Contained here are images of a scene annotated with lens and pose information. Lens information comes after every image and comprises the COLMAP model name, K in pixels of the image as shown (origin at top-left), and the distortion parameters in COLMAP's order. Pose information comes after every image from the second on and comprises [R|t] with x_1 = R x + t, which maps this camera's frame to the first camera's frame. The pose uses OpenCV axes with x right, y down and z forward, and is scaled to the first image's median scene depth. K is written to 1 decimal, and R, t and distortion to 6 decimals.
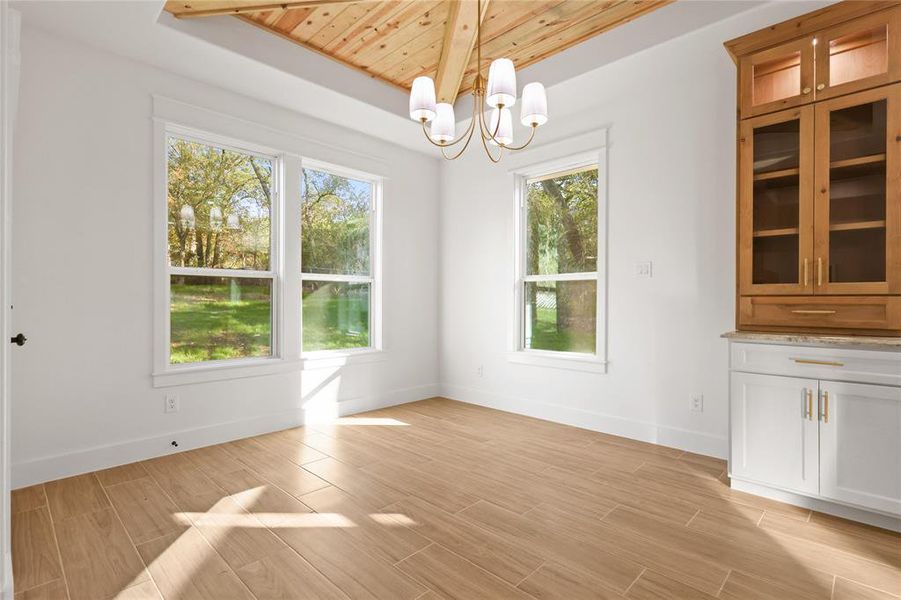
lens RADIAL K [[435.9, 0, 450.0], [0, 435.9, 300.3], [0, 0, 1]] dist [0.001087, -0.000732]
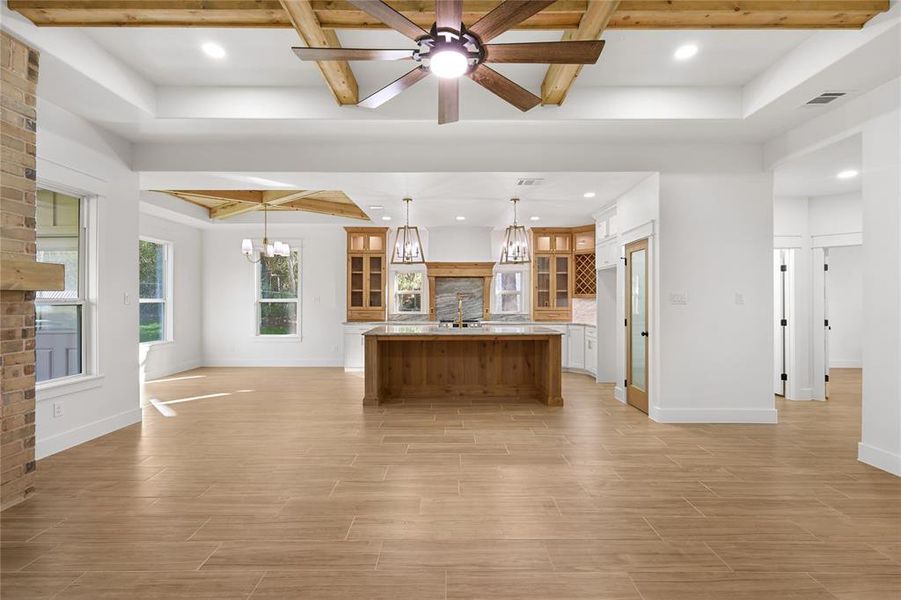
lens RADIAL K [[396.8, 0, 447.5], [0, 396.8, 298.1], [0, 0, 1]] dist [0.000490, 0.000972]
pose [[0.721735, 0.000307, 0.692170, -0.699081], [0.001490, 0.999997, -0.001996, -0.081449], [-0.692168, 0.002472, 0.721732, -1.376992]]
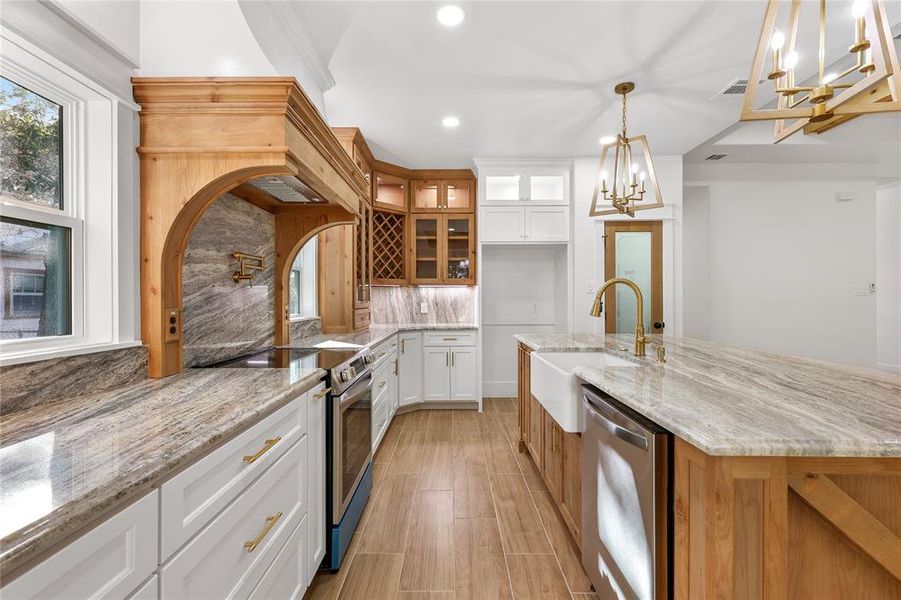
lens RADIAL K [[396.8, 0, 447.8], [0, 396.8, 297.9], [0, 0, 1]] dist [0.000490, 0.000972]
pose [[-0.690862, -0.002959, 0.722980, 0.415545], [-0.004069, 0.999992, 0.000204, -0.040122], [-0.722975, -0.002801, -0.690869, 0.697708]]
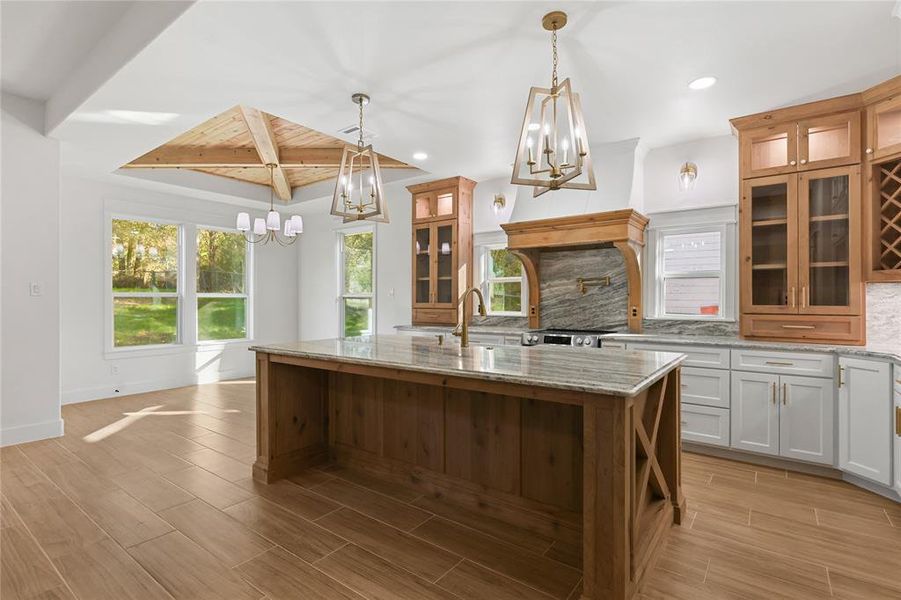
lens RADIAL K [[435.9, 0, 447.2], [0, 435.9, 297.6], [0, 0, 1]] dist [0.001087, -0.000732]
pose [[0.992157, -0.003330, 0.124954, 0.521223], [0.003936, 0.999982, -0.004605, -0.046626], [-0.124936, 0.005060, 0.992152, -1.003271]]
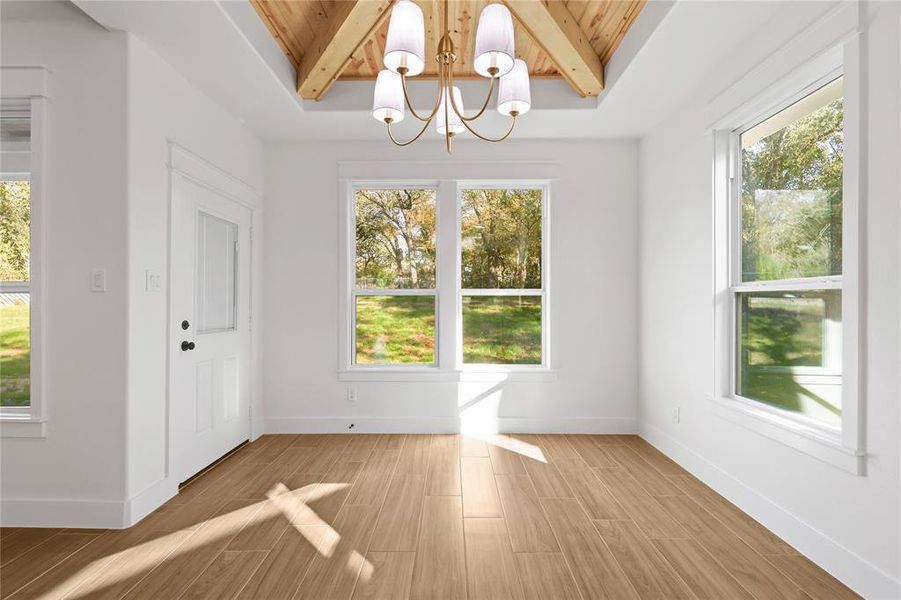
lens RADIAL K [[396.8, 0, 446.4], [0, 396.8, 299.1], [0, 0, 1]] dist [0.000490, 0.000972]
pose [[0.691313, -0.005130, -0.722537, 0.443189], [0.002371, 0.999986, -0.004830, -0.044773], [0.722552, 0.001626, 0.691315, 0.411833]]
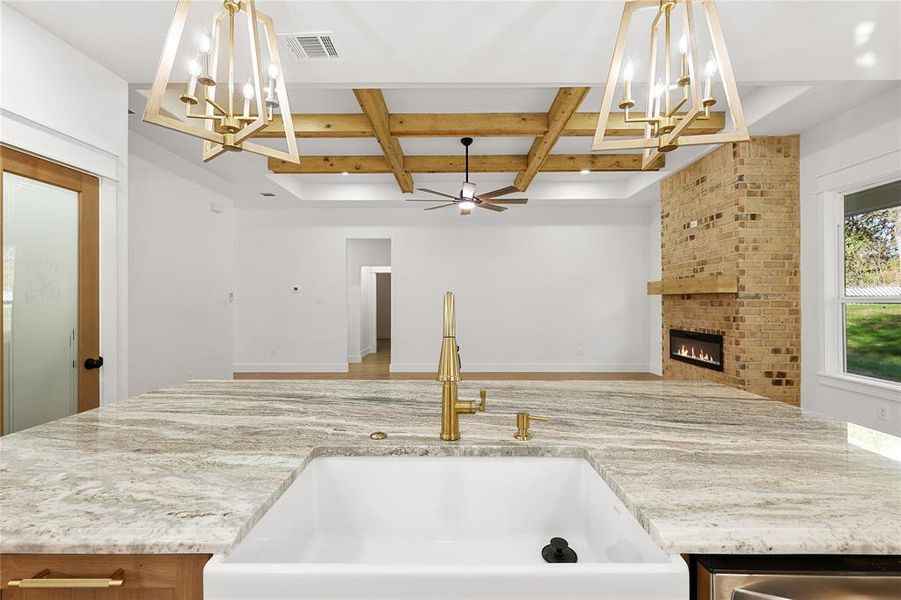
lens RADIAL K [[396.8, 0, 456.8], [0, 396.8, 300.6], [0, 0, 1]] dist [0.000490, 0.000972]
pose [[-0.727745, -0.005494, -0.685826, 0.929409], [-0.002176, 0.999981, -0.005701, -0.061354], [0.685844, -0.002657, -0.727743, 0.275109]]
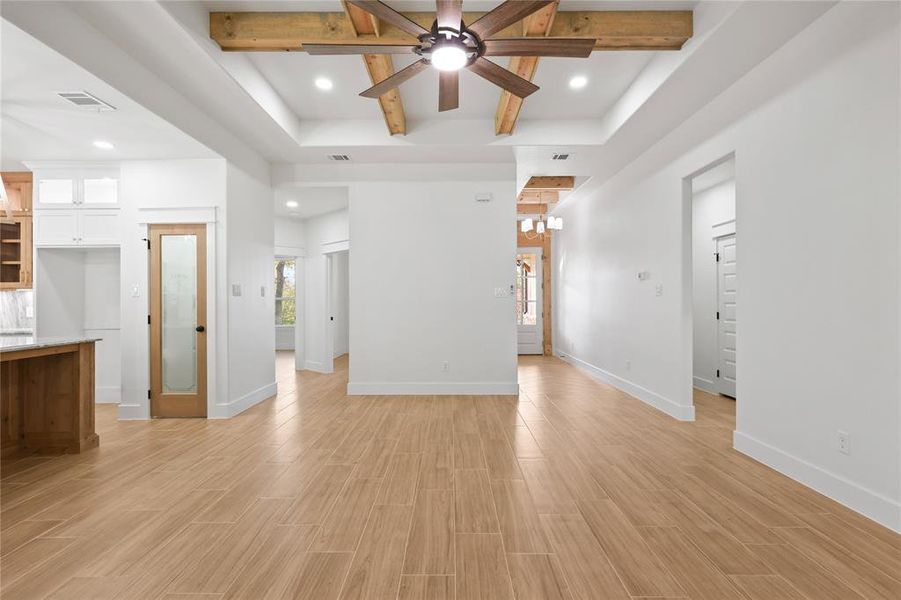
lens RADIAL K [[426.0, 0, 452.5], [0, 426.0, 300.4], [0, 0, 1]] dist [-0.000911, 0.000103]
pose [[-0.693315, -0.000060, 0.720635, -0.775782], [0.000676, 1.000000, 0.000734, -0.045227], [-0.720635, 0.000997, -0.693314, -0.402537]]
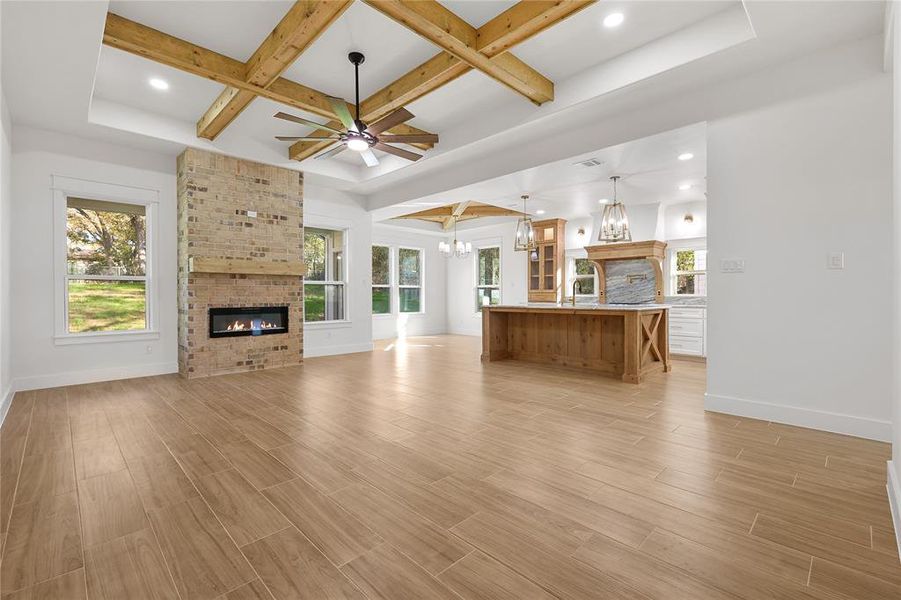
lens RADIAL K [[396.8, 0, 447.7], [0, 396.8, 293.9], [0, 0, 1]] dist [0.000490, 0.000972]
pose [[0.999636, -0.004339, -0.026634, 0.072155], [0.004291, 0.999989, -0.001848, 0.001520], [0.026642, 0.001733, 0.999644, -2.142333]]
